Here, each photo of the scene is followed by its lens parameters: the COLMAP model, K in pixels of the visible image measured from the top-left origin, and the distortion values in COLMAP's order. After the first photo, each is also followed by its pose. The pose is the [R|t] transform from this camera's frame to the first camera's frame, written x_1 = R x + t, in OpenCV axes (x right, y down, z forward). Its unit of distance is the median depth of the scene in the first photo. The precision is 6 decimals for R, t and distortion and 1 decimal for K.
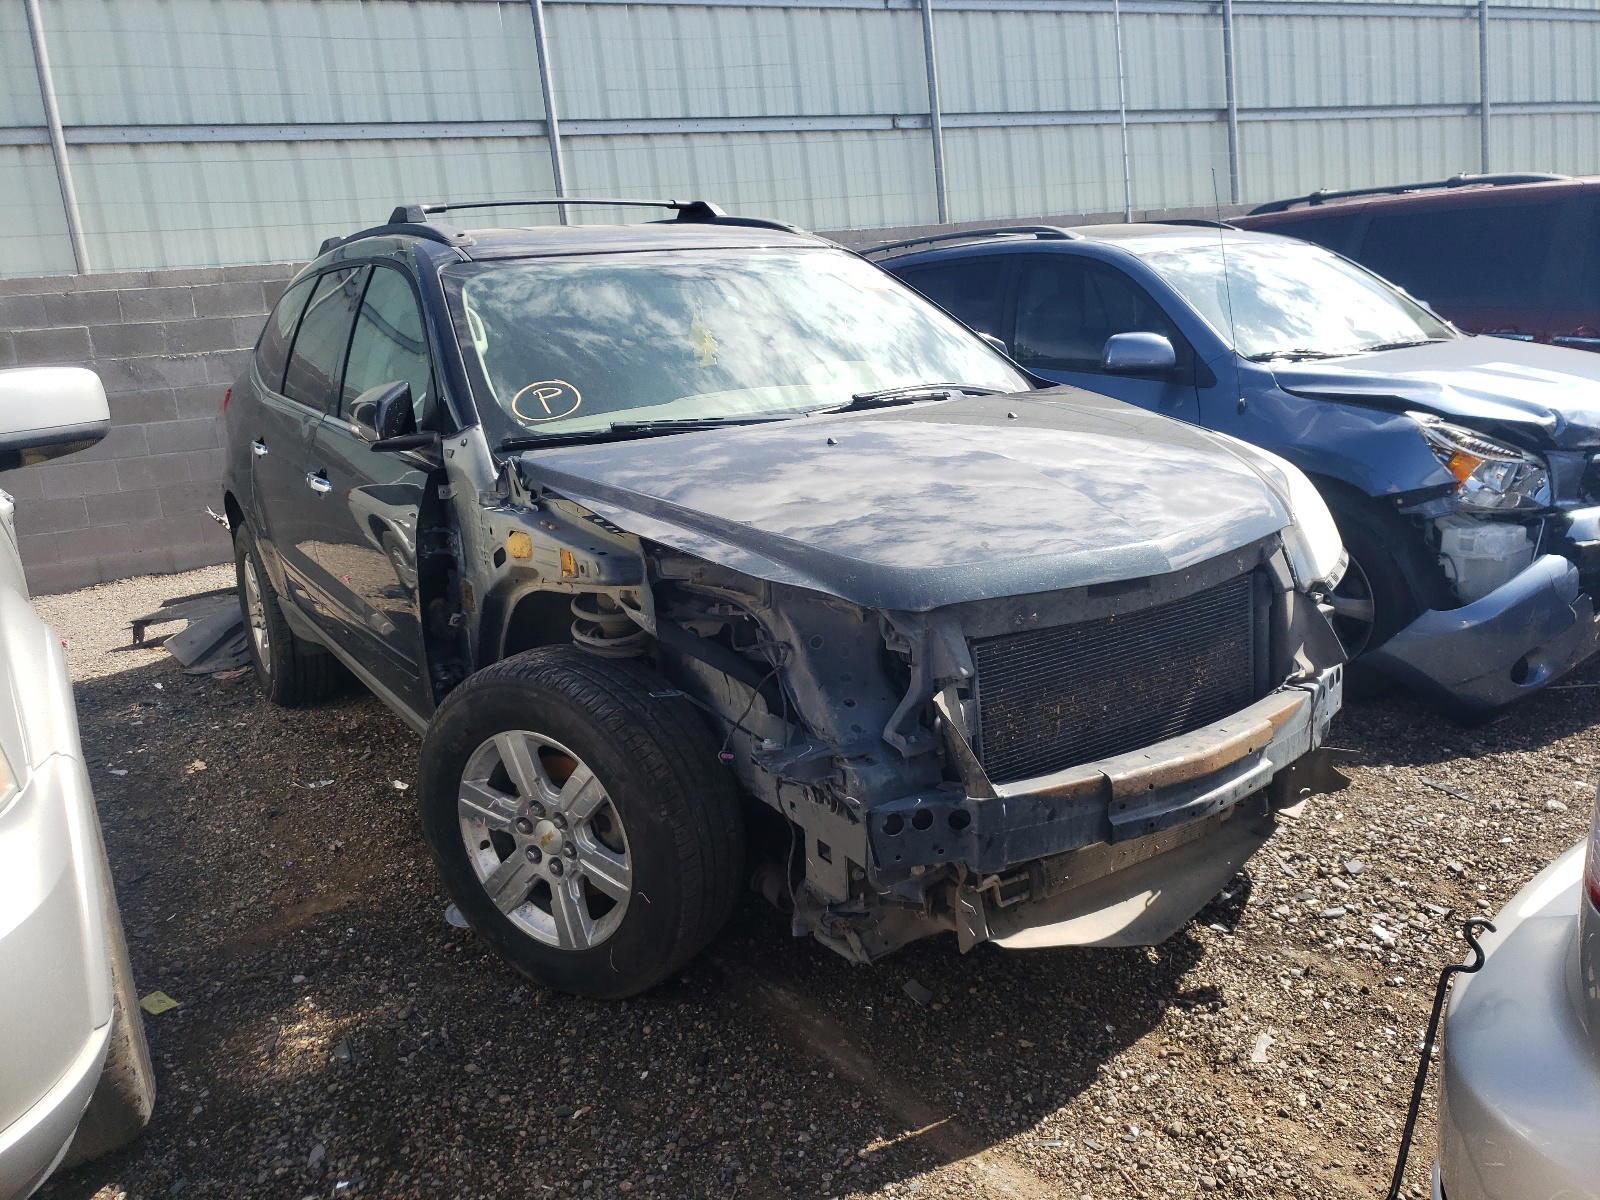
lens RADIAL K [[1209.7, 0, 800.0], [0, 1209.7, 600.0], [0, 0, 1]] dist [0.007948, 0.010523]
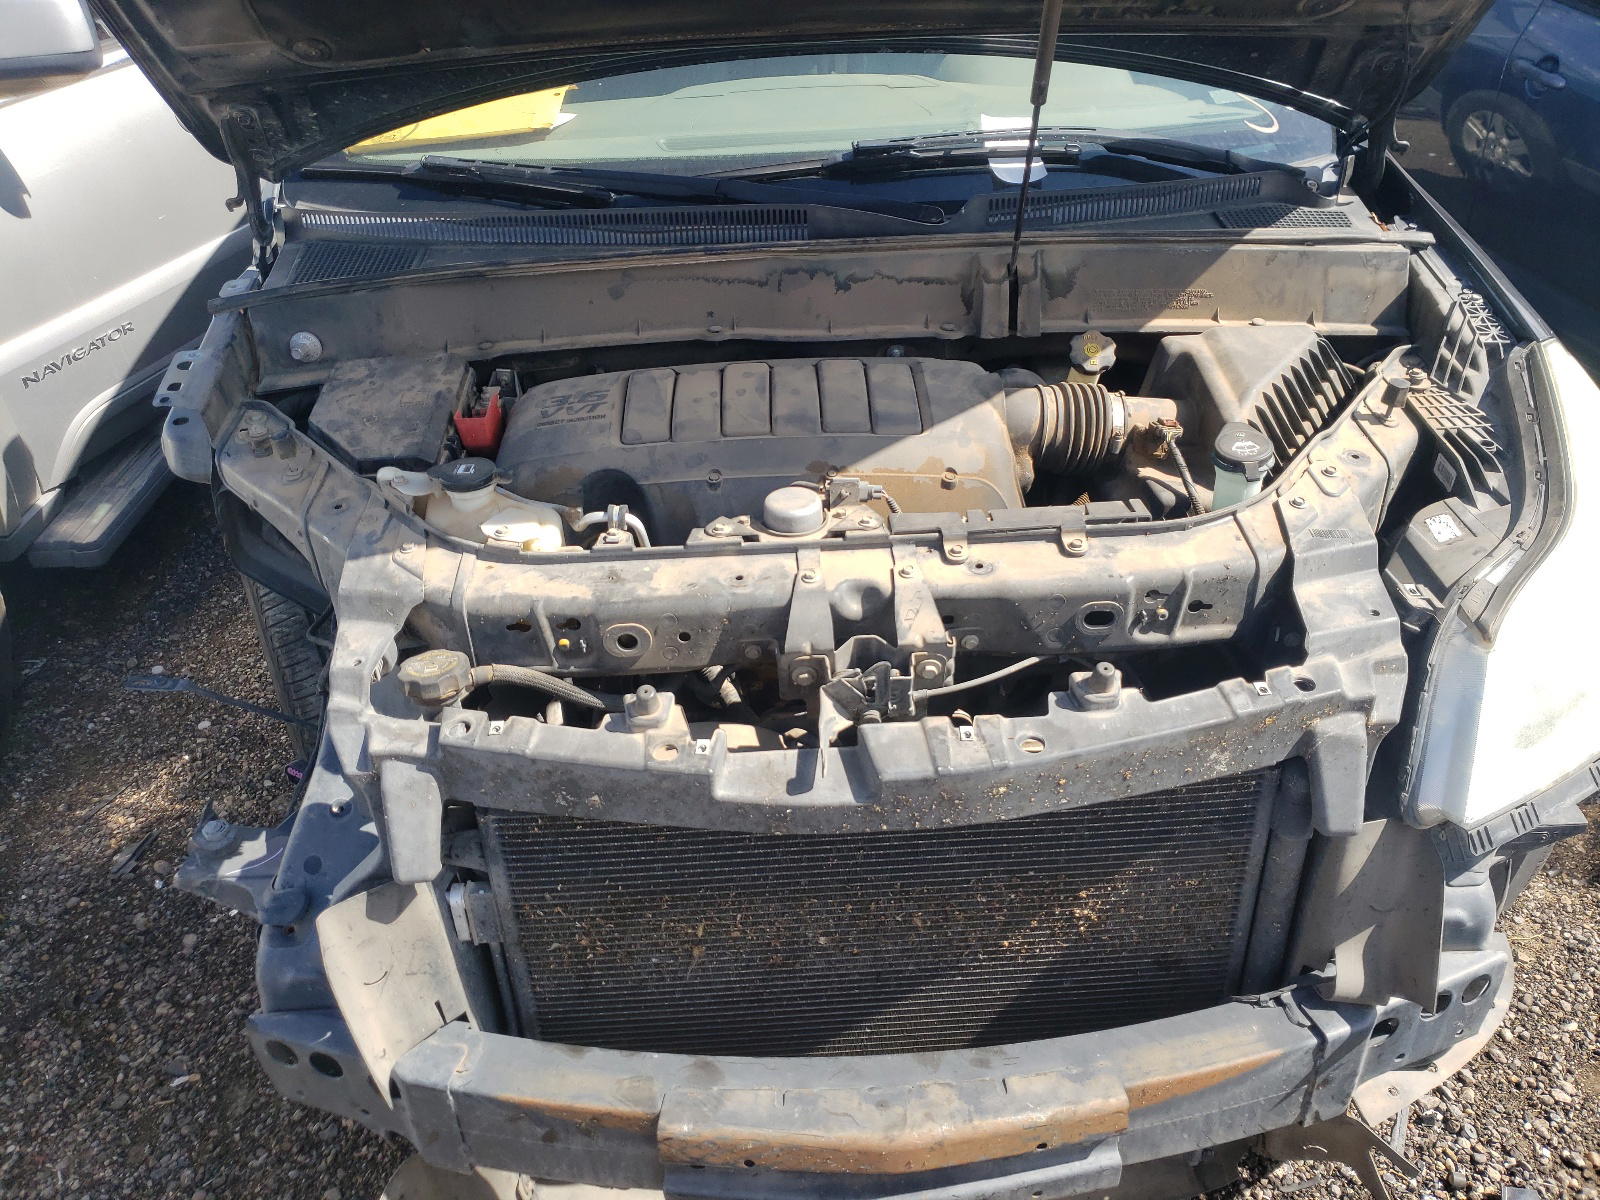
lens RADIAL K [[1205.6, 0, 791.0], [0, 1205.6, 592.1], [0, 0, 1]] dist [0.008605, 0.007505]
pose [[0.862112, 0.290350, -0.415283, 0.428108], [-0.132936, 0.920445, 0.367572, -0.251712], [0.488969, -0.261682, 0.832125, 0.611181]]
